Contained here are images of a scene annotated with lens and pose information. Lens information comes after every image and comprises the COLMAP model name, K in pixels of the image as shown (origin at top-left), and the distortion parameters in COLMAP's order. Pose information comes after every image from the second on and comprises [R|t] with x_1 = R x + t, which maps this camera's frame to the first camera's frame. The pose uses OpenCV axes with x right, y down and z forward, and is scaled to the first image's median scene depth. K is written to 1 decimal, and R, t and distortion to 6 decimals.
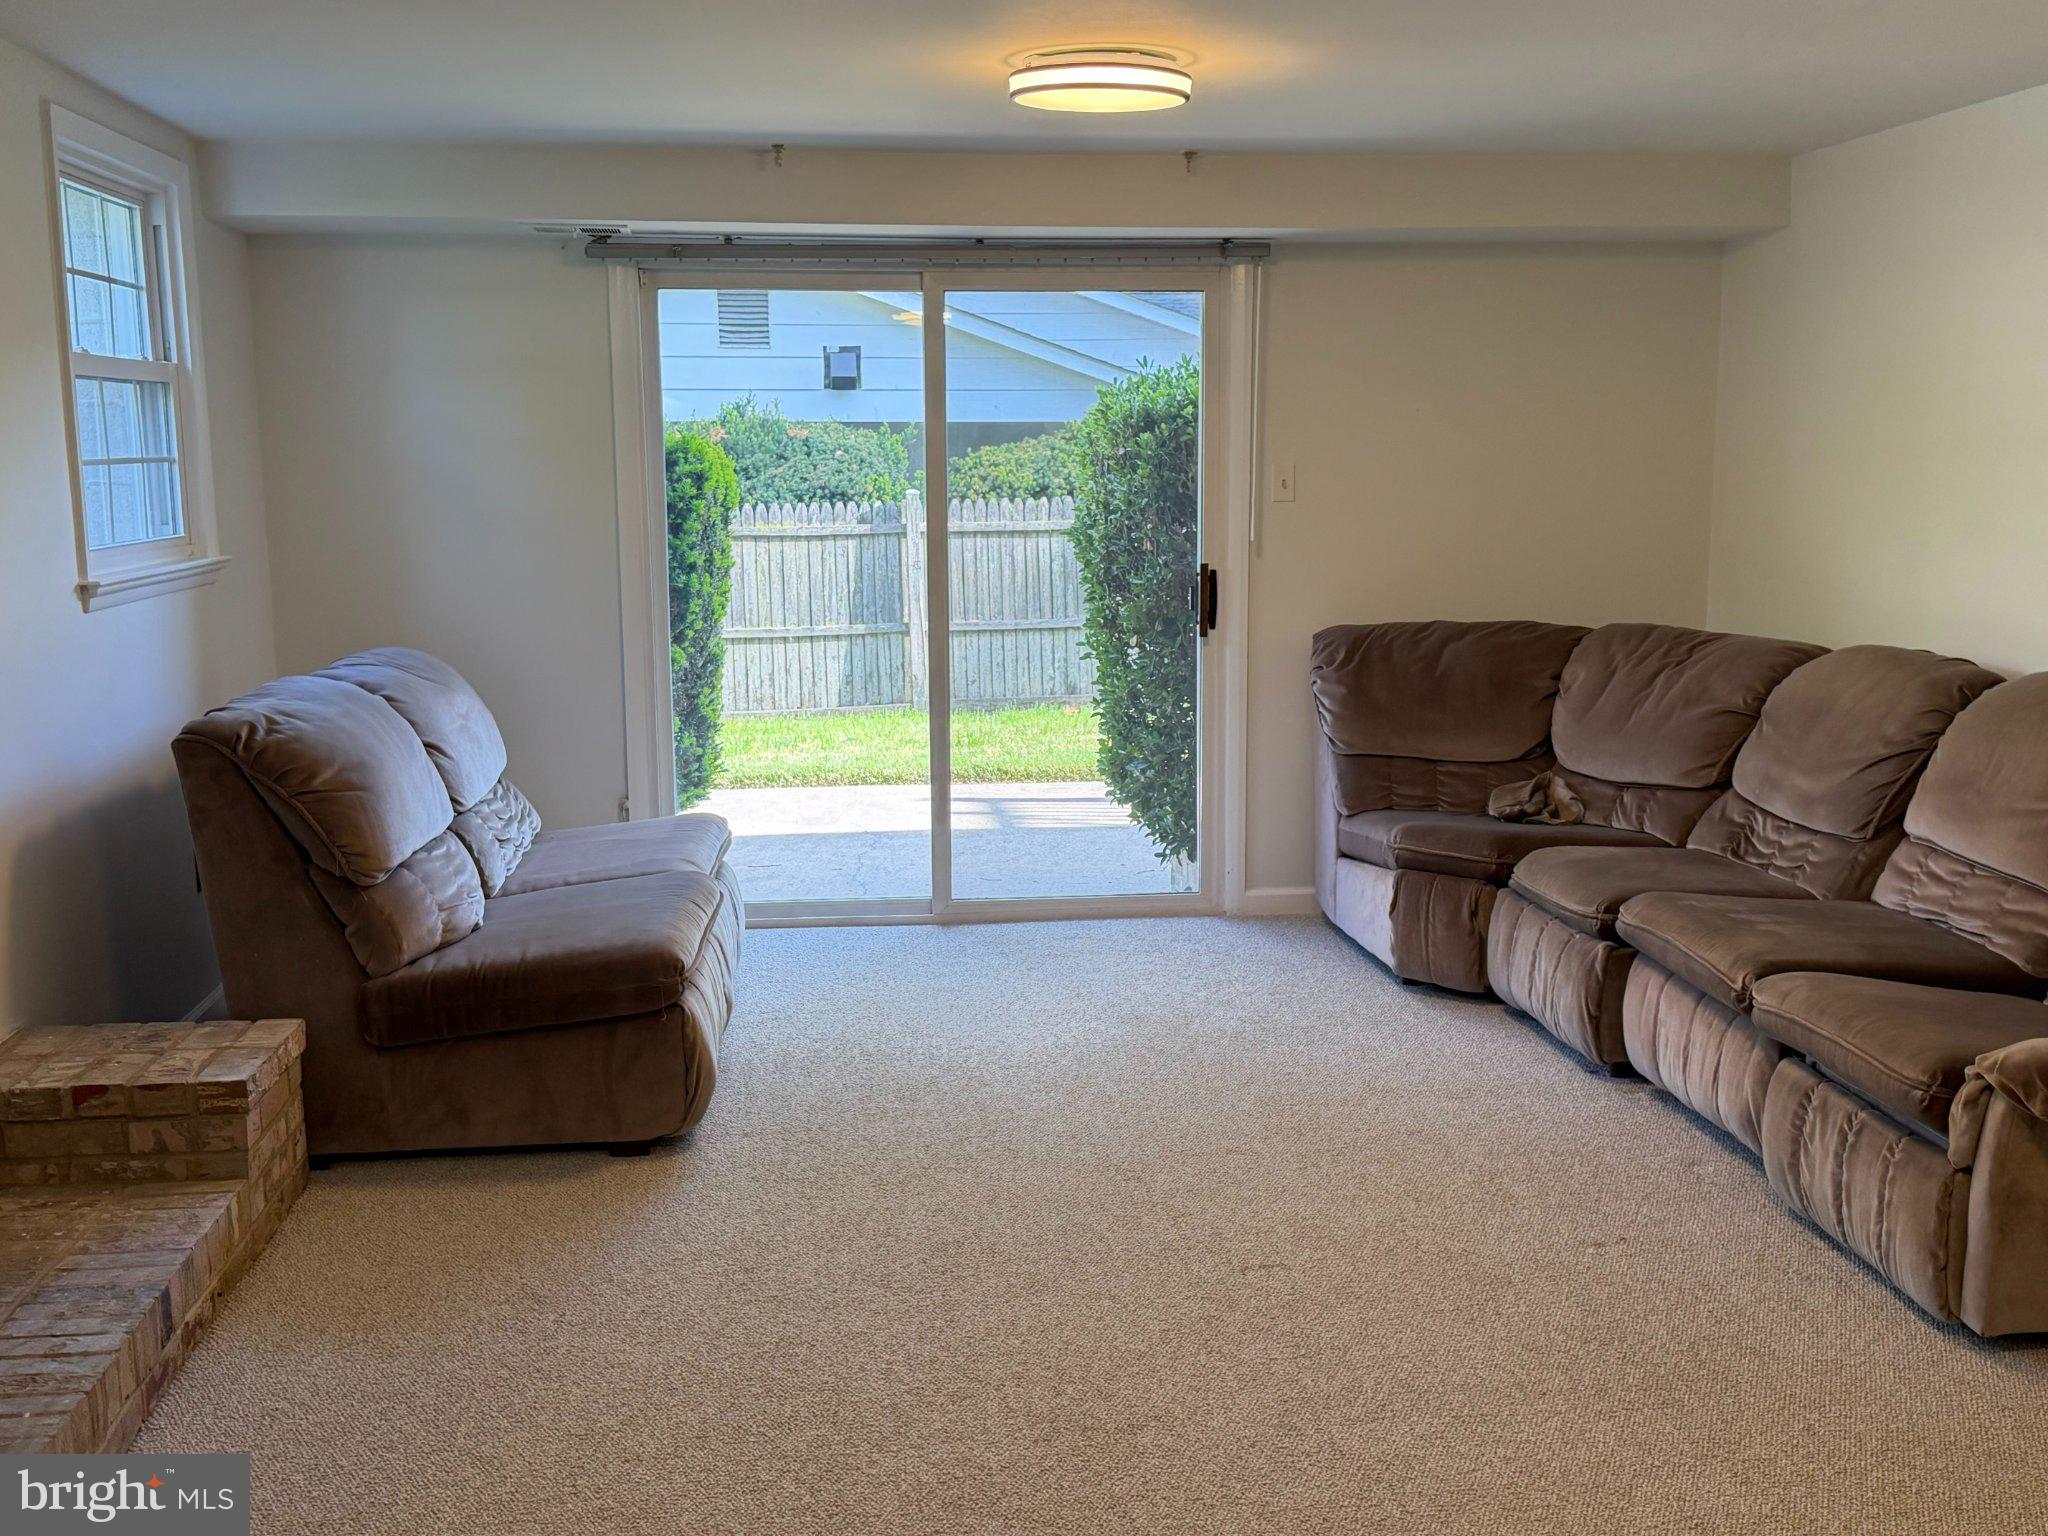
lens RADIAL K [[2076.1, 0, 1024.0], [0, 2076.1, 768.0], [0, 0, 1]] dist [0.067575, -0.287558]
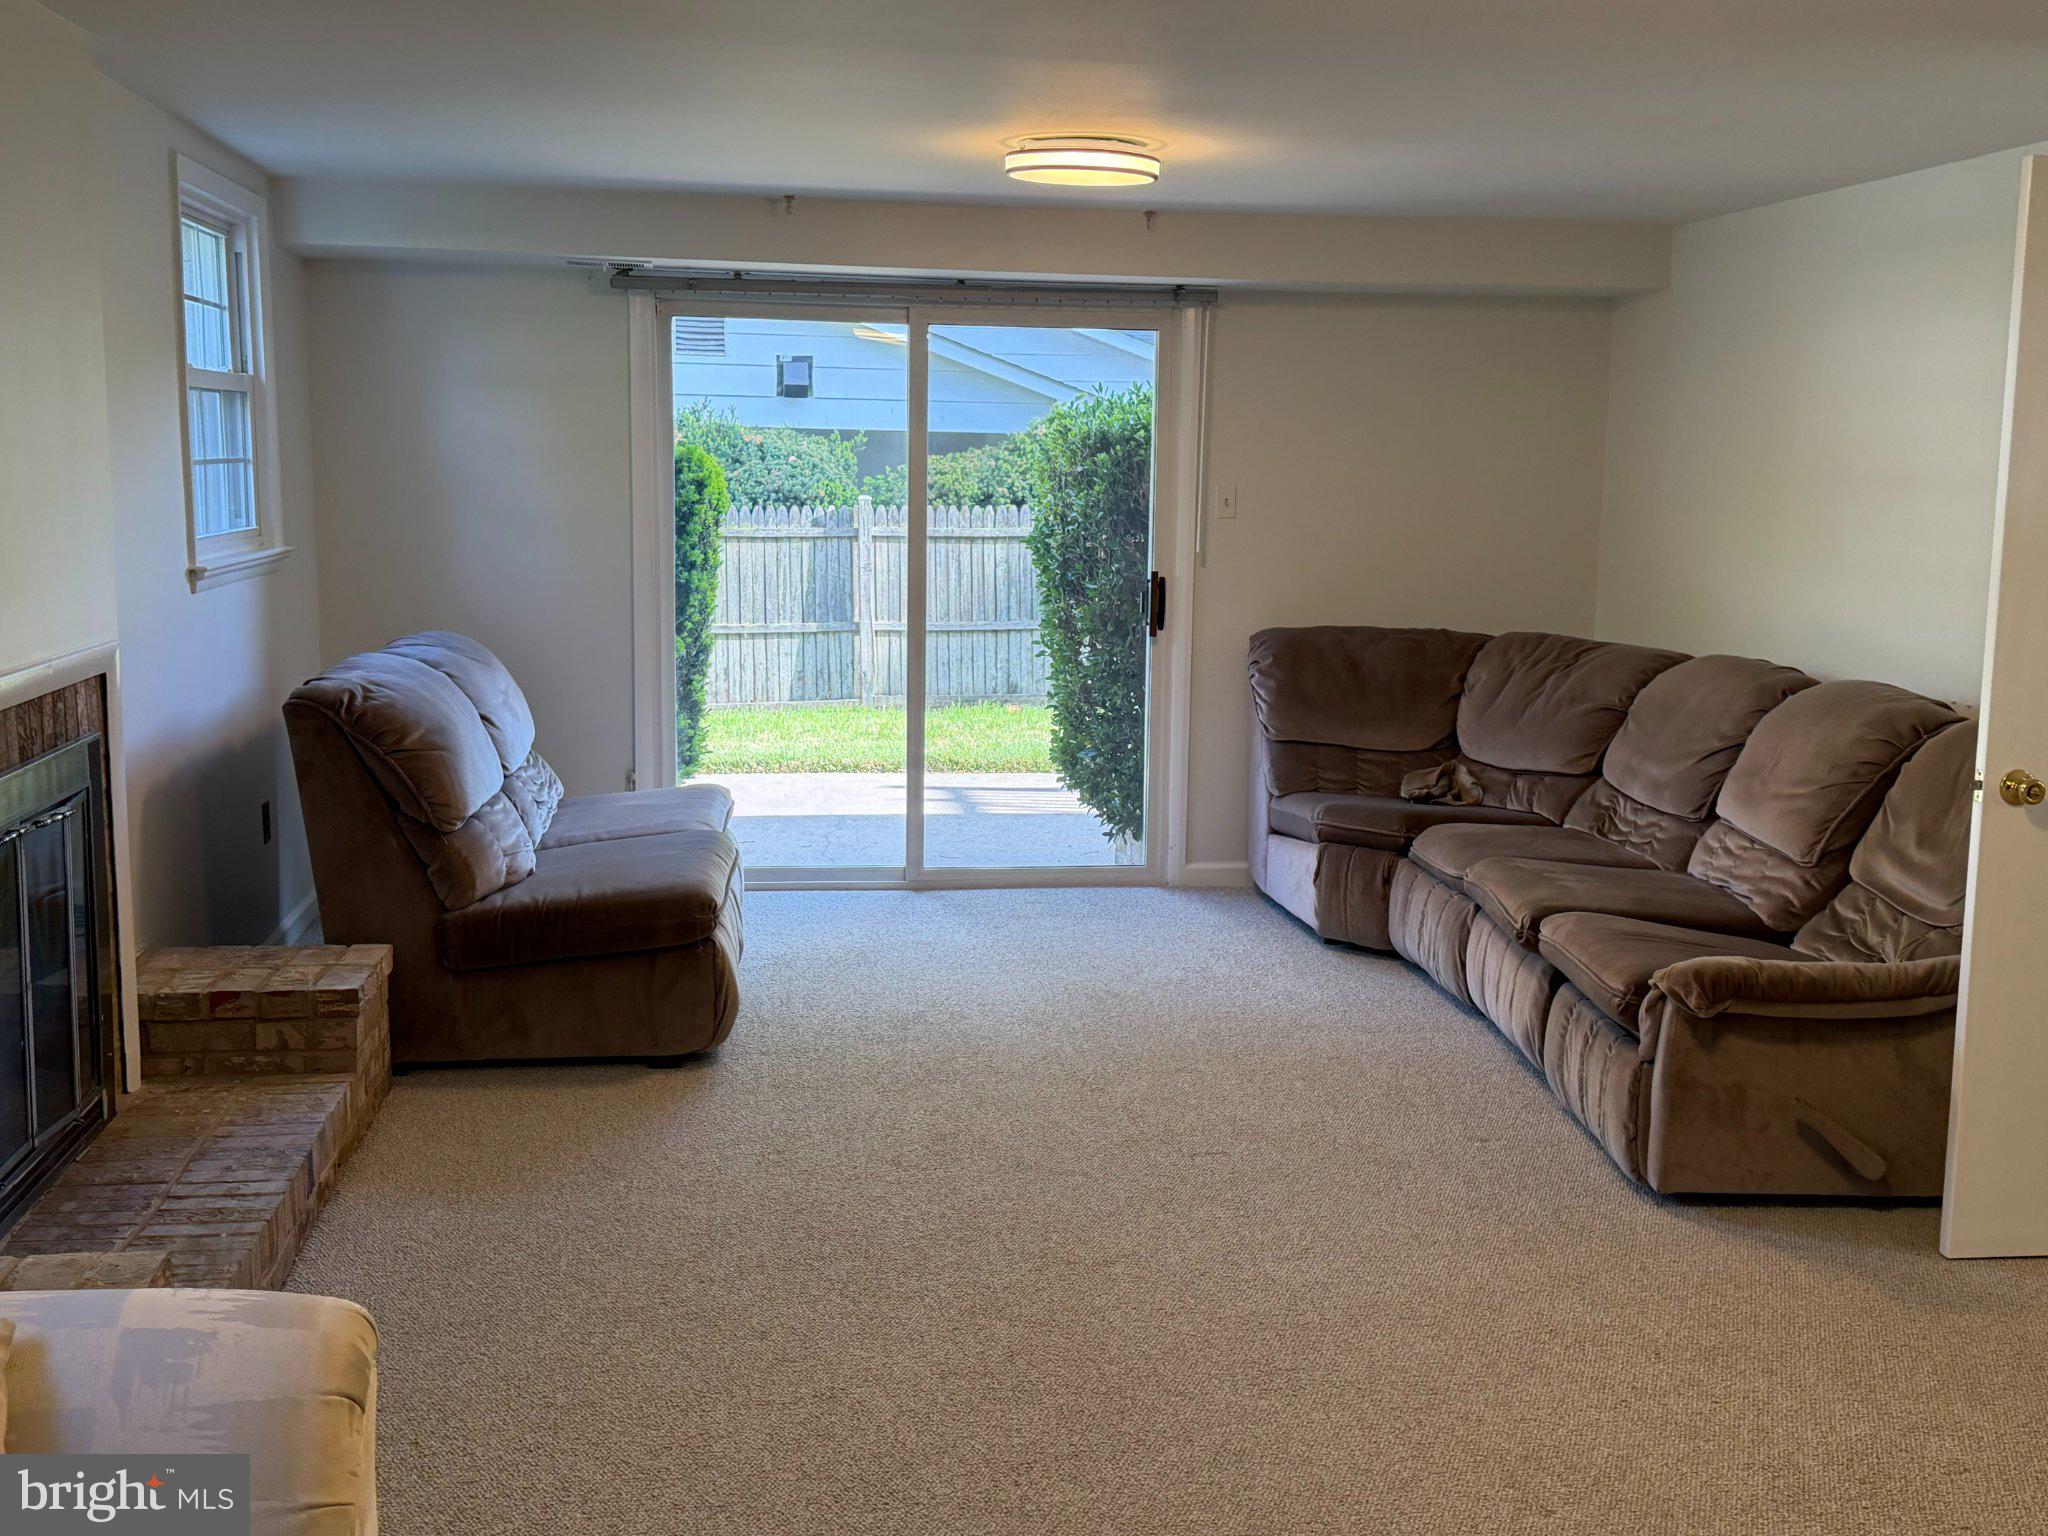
lens RADIAL K [[2129.5, 0, 1027.5], [0, 2129.5, 751.0], [0, 0, 1]] dist [0.012786, -0.128858]
pose [[0.998948, 0.017774, 0.042275, -0.033282], [-0.017228, 0.999764, -0.013224, 0.017293], [-0.042500, 0.012481, 0.999018, -0.167807]]
